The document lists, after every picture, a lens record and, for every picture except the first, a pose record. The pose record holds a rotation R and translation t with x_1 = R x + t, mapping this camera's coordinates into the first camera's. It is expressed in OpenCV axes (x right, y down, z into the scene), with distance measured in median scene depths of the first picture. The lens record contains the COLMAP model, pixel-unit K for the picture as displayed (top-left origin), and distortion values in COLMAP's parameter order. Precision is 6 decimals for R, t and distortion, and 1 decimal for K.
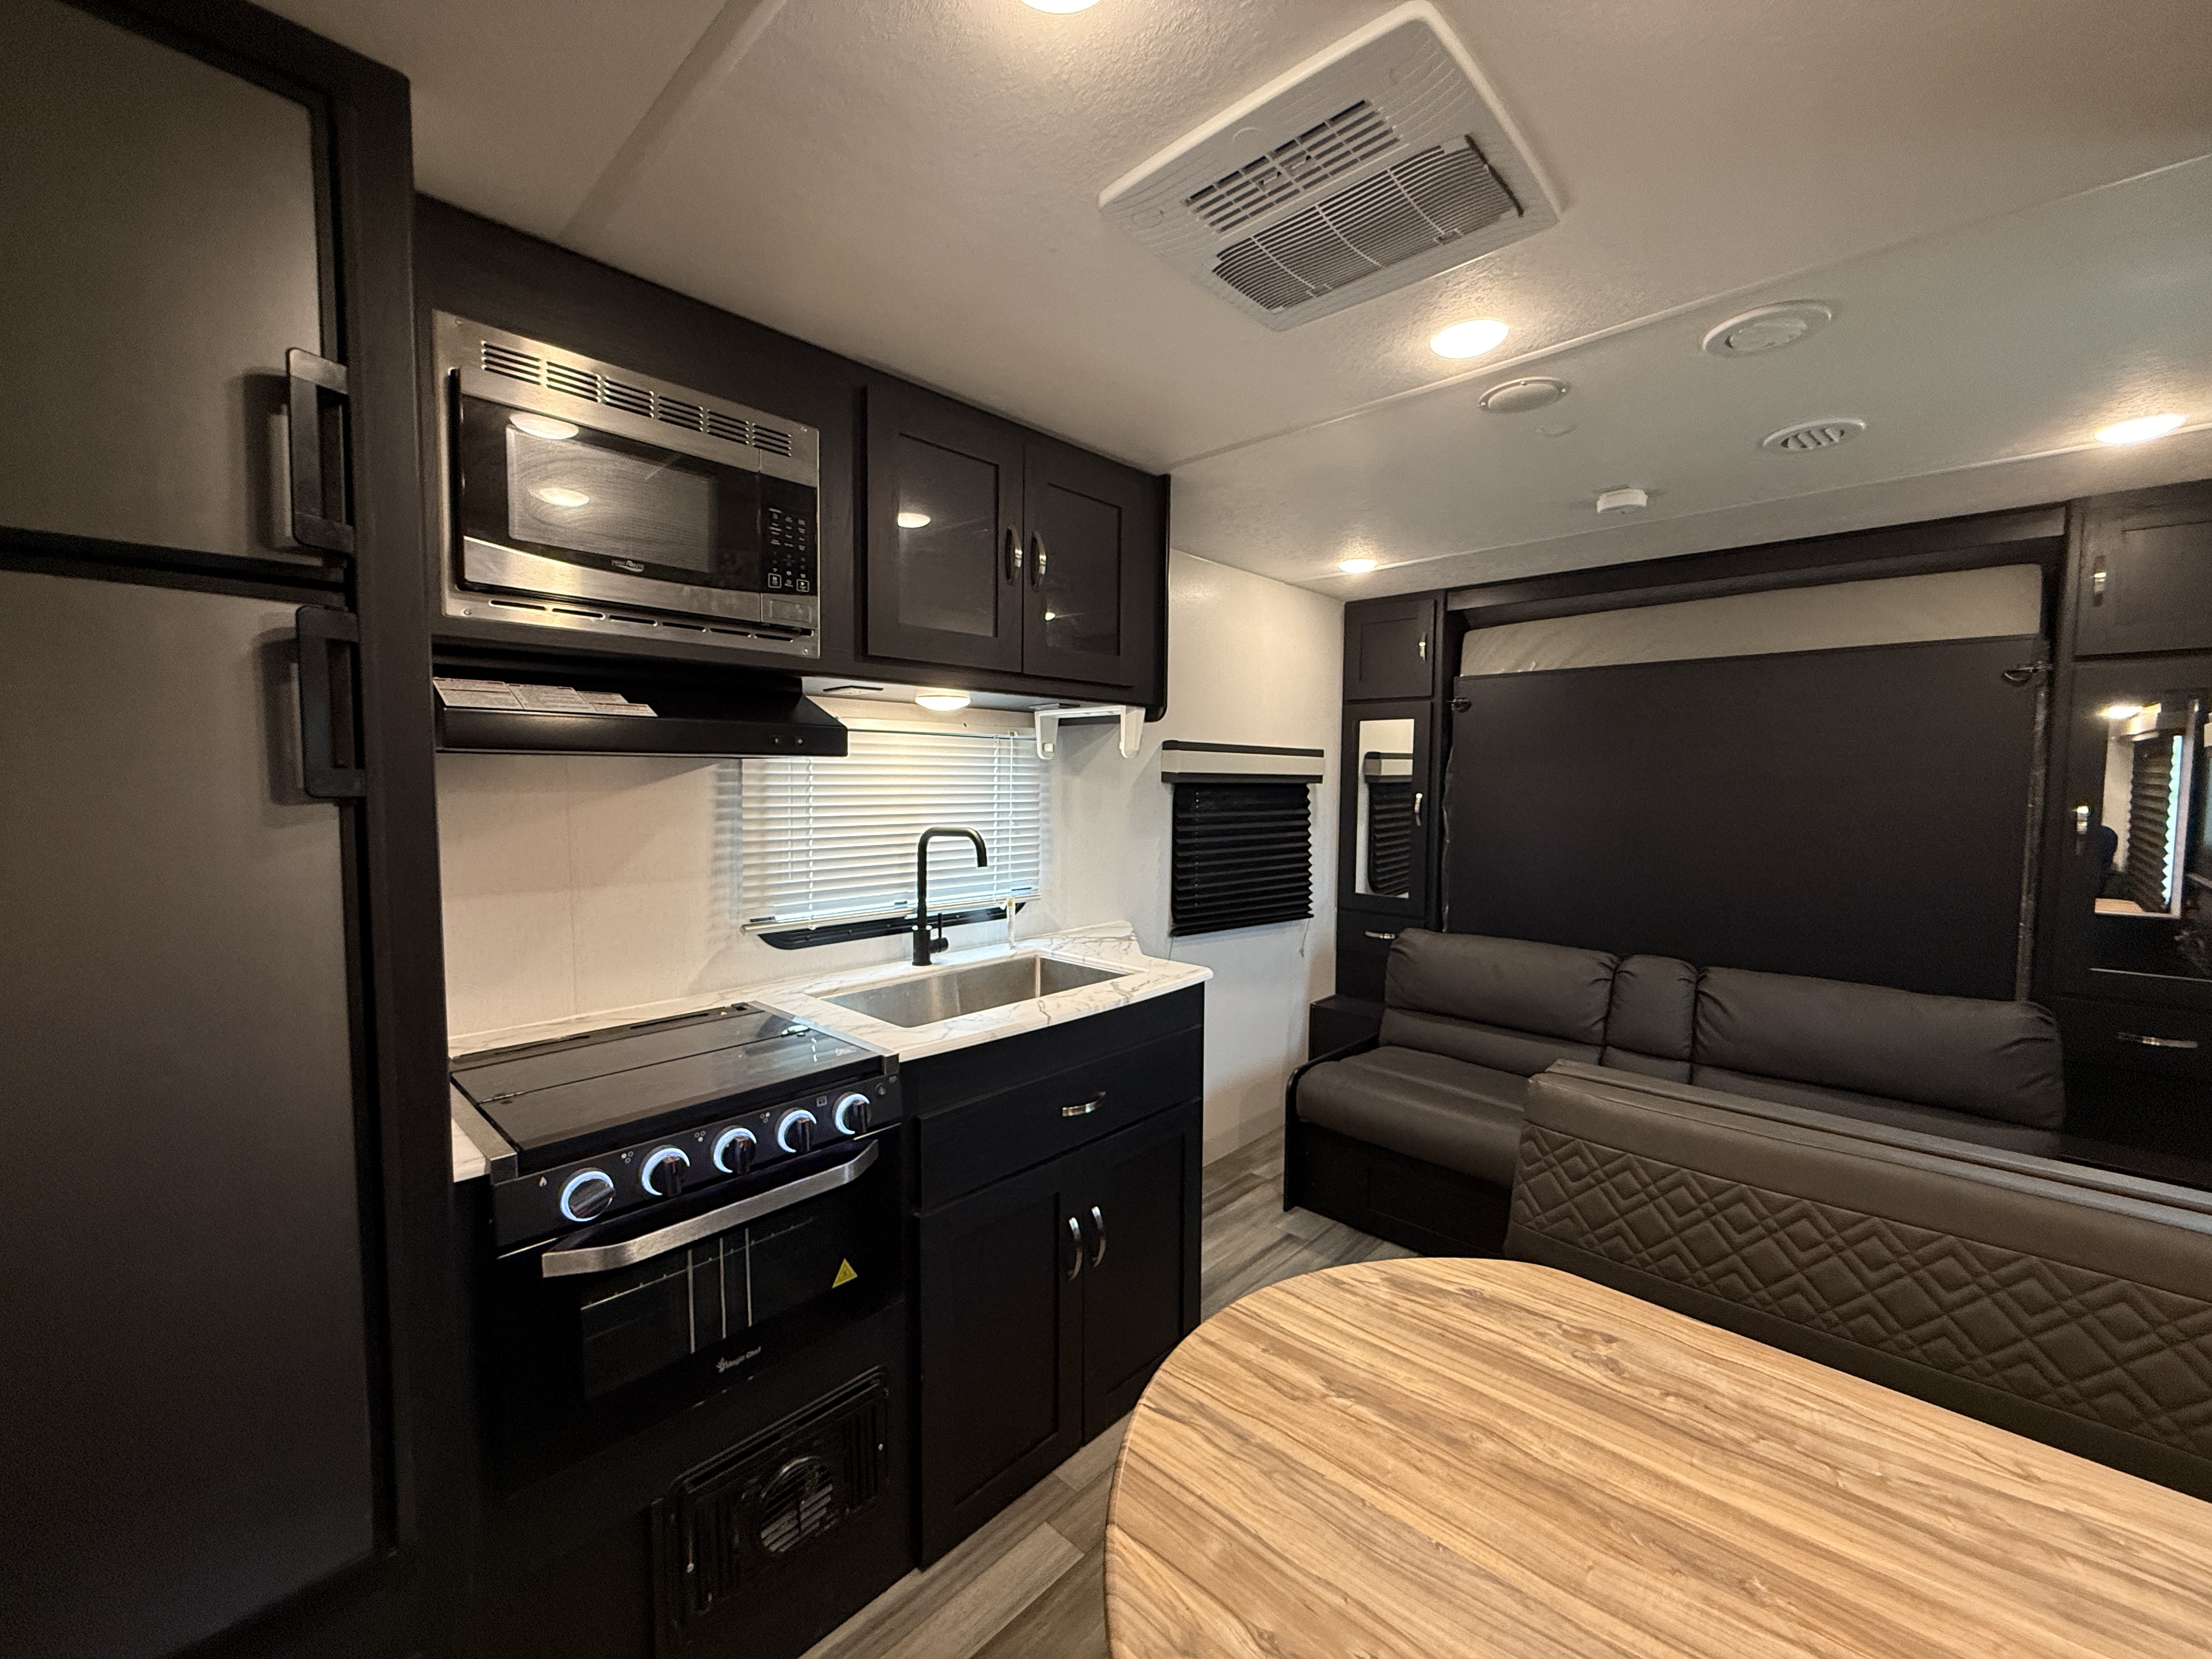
lens RADIAL K [[884.0, 0, 1099.2], [0, 884.0, 830.6], [0, 0, 1]] dist [-0.006188, 0.001617]
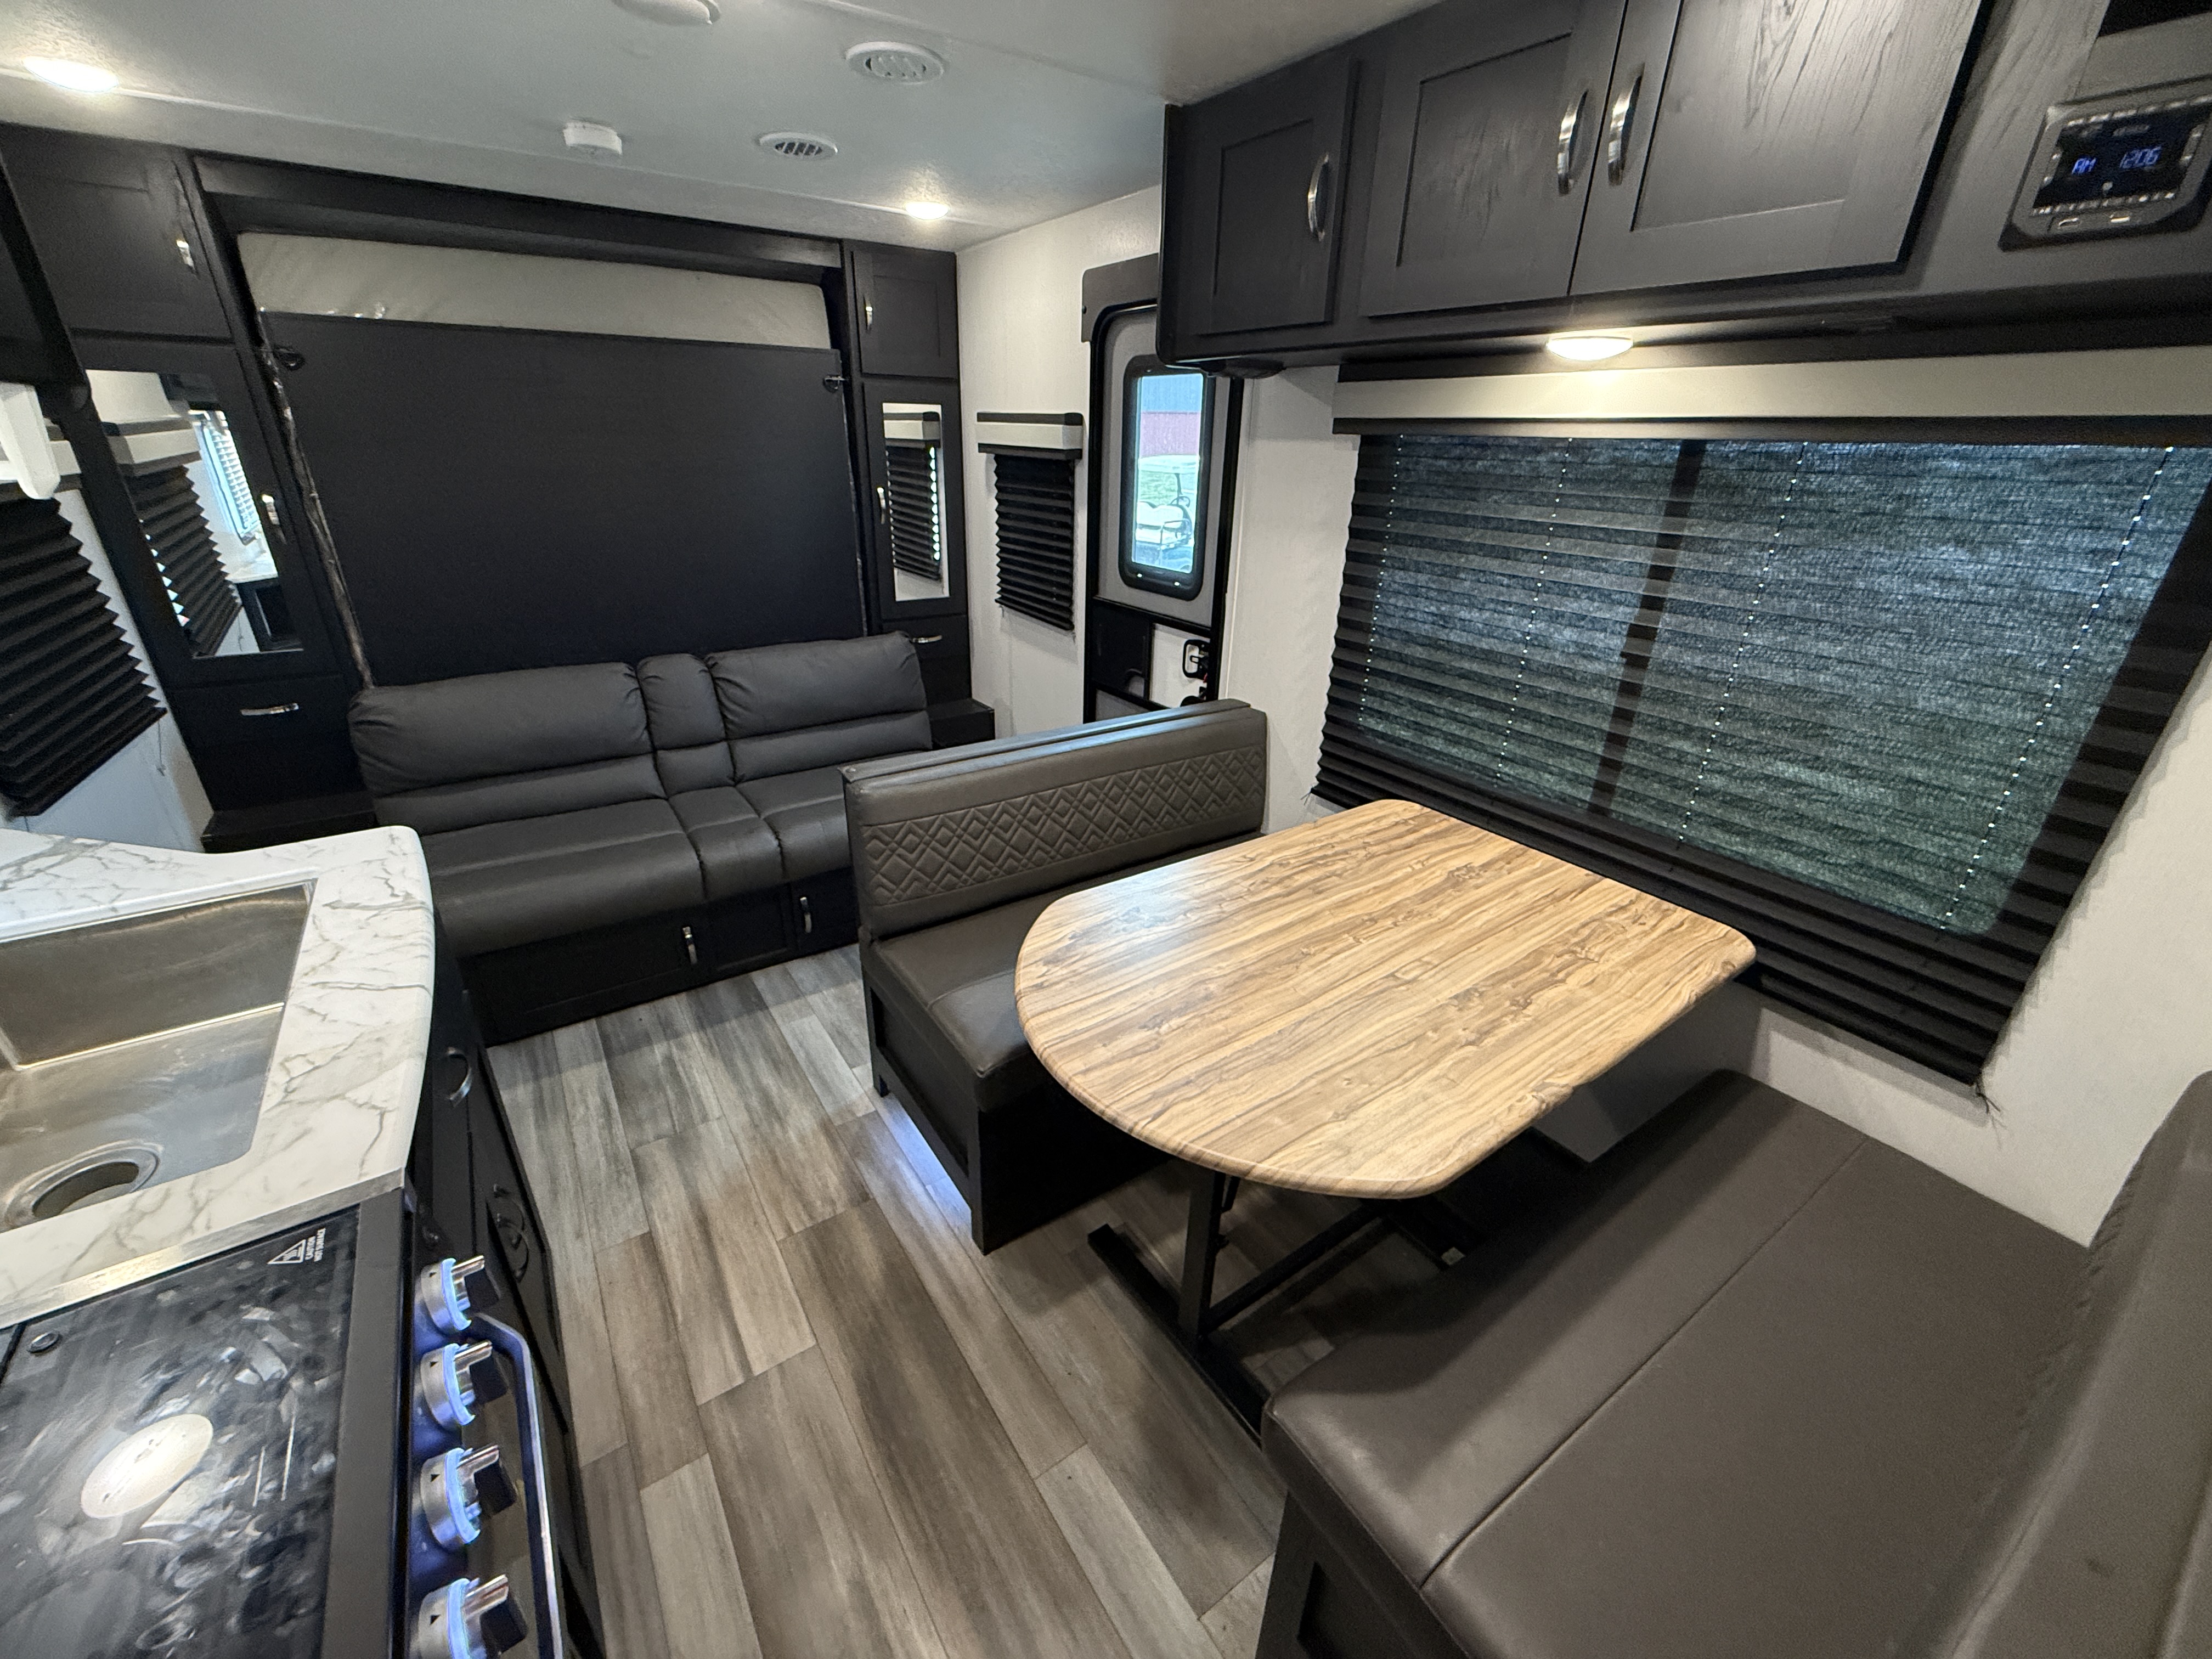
lens RADIAL K [[884.0, 0, 1104.1], [0, 884.0, 828.6], [0, 0, 1]] dist [-0.006188, 0.001617]
pose [[0.207558, -0.399714, 0.892832, -0.415880], [0.035343, 0.915176, 0.401501, -0.106429], [-0.977584, -0.051779, 0.204079, 0.378822]]
